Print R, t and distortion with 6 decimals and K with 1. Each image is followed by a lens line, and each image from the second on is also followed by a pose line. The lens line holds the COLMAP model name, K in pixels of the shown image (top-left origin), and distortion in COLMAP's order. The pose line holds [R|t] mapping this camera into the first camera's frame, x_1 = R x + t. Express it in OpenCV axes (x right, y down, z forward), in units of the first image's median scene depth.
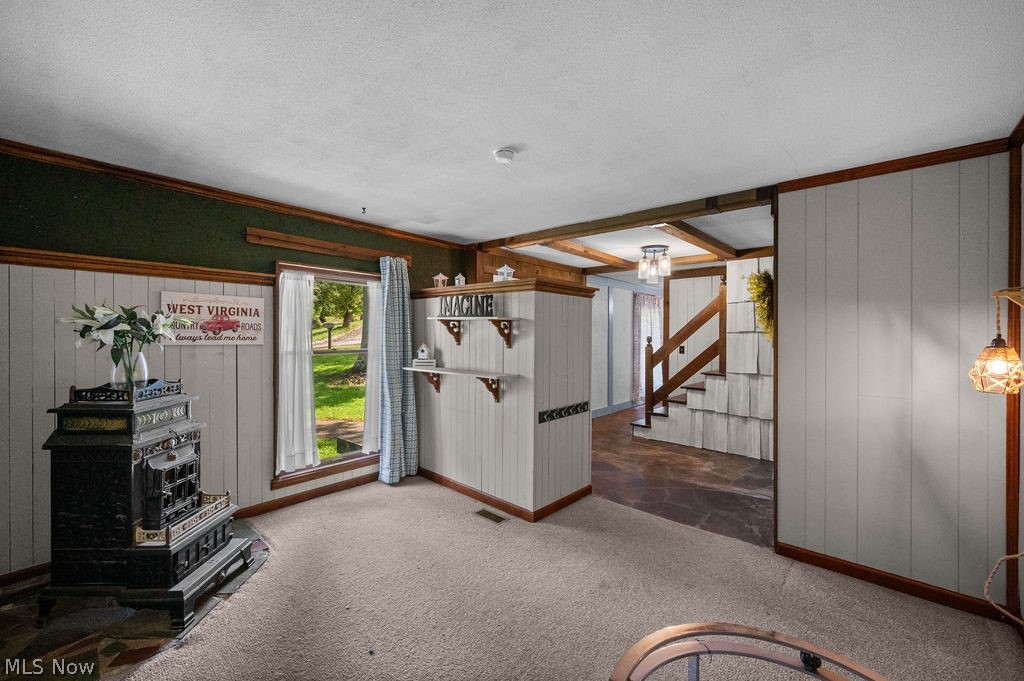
lens RADIAL K [[412.2, 0, 506.8], [0, 412.2, 334.4], [0, 0, 1]] dist [0.001472, -0.000071]
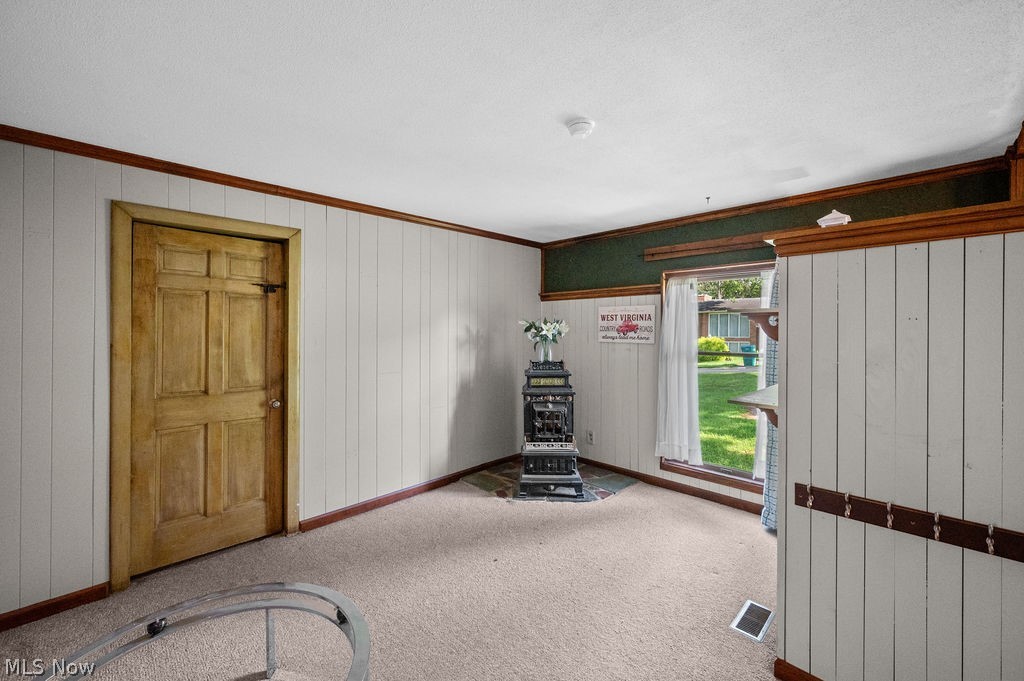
lens RADIAL K [[412.2, 0, 515.5], [0, 412.2, 332.9], [0, 0, 1]] dist [0.001472, -0.000071]
pose [[-0.053031, -0.003135, -0.998588, 0.578932], [-0.006729, 0.999973, -0.002782, -0.000318], [0.998570, 0.006571, -0.053051, 0.612942]]
